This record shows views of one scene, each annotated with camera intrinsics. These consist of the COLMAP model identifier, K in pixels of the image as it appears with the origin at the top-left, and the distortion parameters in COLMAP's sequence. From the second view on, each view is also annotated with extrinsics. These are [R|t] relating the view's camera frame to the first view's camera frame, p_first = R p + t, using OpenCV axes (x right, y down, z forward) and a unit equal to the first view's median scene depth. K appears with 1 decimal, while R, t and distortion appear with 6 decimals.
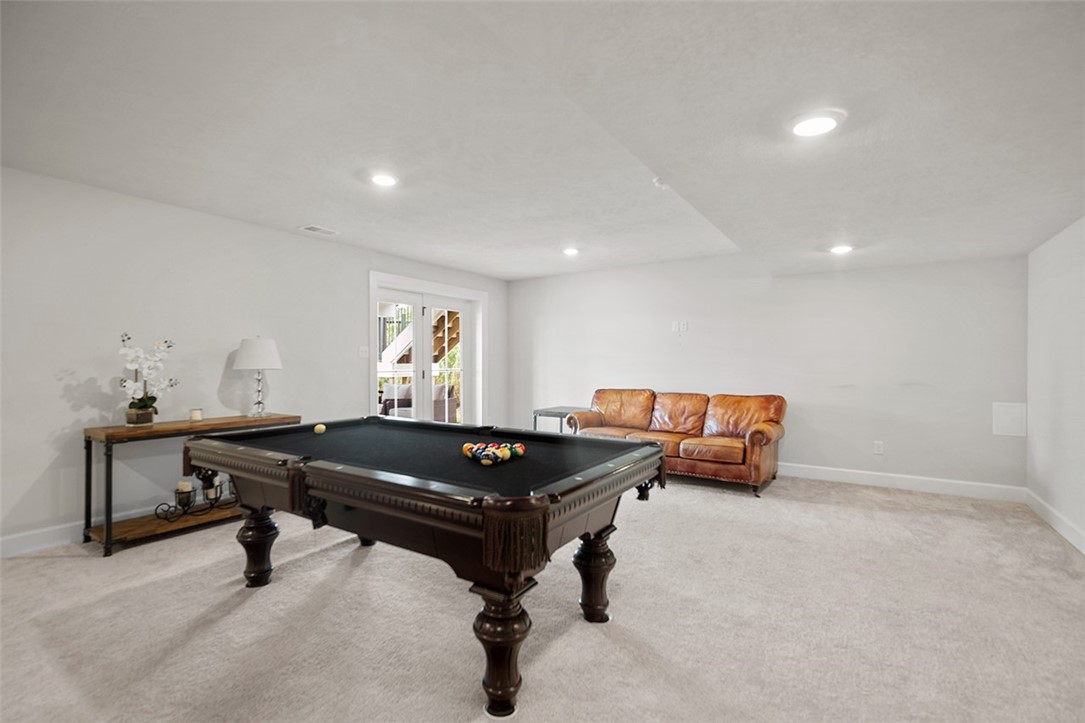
lens RADIAL K [[480.8, 0, 547.3], [0, 480.8, 364.8], [0, 0, 1]] dist [0.000826, -0.000462]
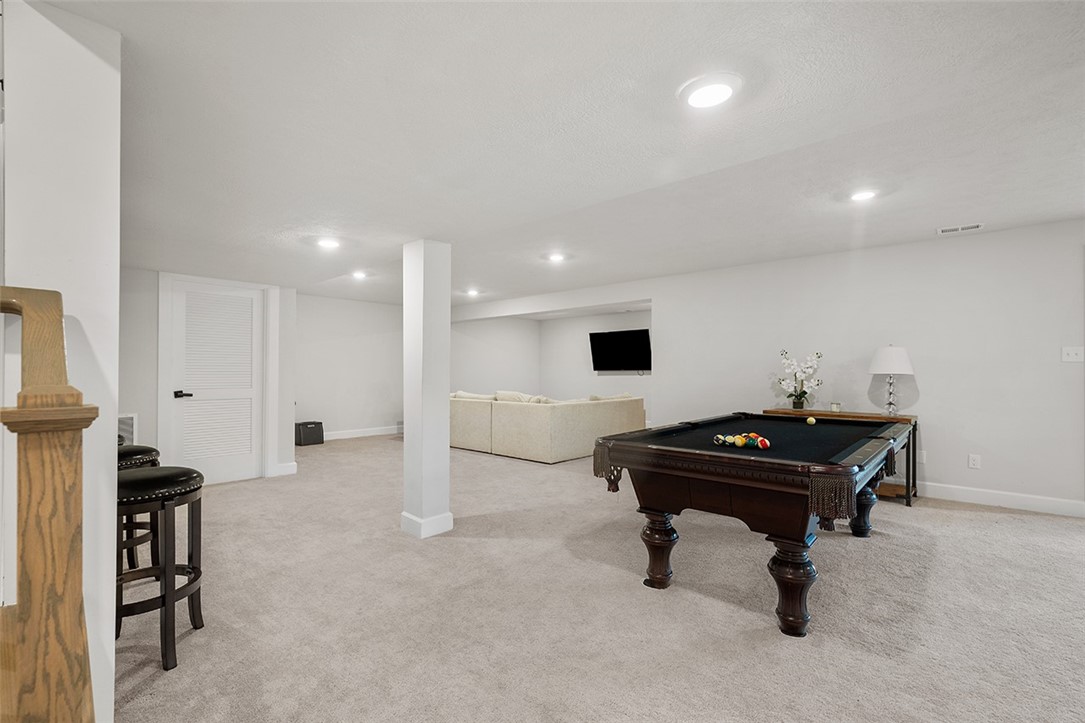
lens RADIAL K [[480.8, 0, 543.4], [0, 480.8, 368.4], [0, 0, 1]] dist [0.000826, -0.000462]
pose [[-0.168512, 0.002511, -0.985696, 0.814758], [-0.000187, 0.999997, 0.002579, -0.008144], [0.985700, 0.000619, -0.168511, 0.477795]]
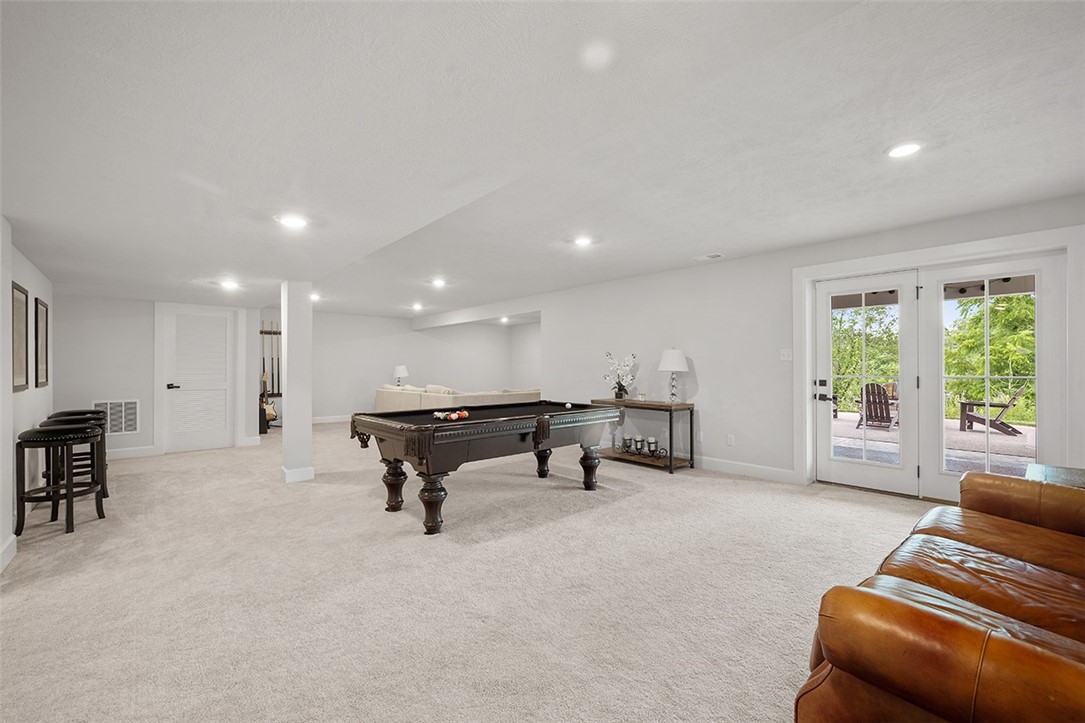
lens RADIAL K [[448.9, 0, 546.9], [0, 448.9, 363.9], [0, 0, 1]] dist [-0.003082, -0.000475]
pose [[-0.271193, -0.001842, -0.962523, 0.990079], [0.003449, 0.999990, -0.002886, -0.011071], [0.962519, -0.004103, -0.271183, 1.243903]]
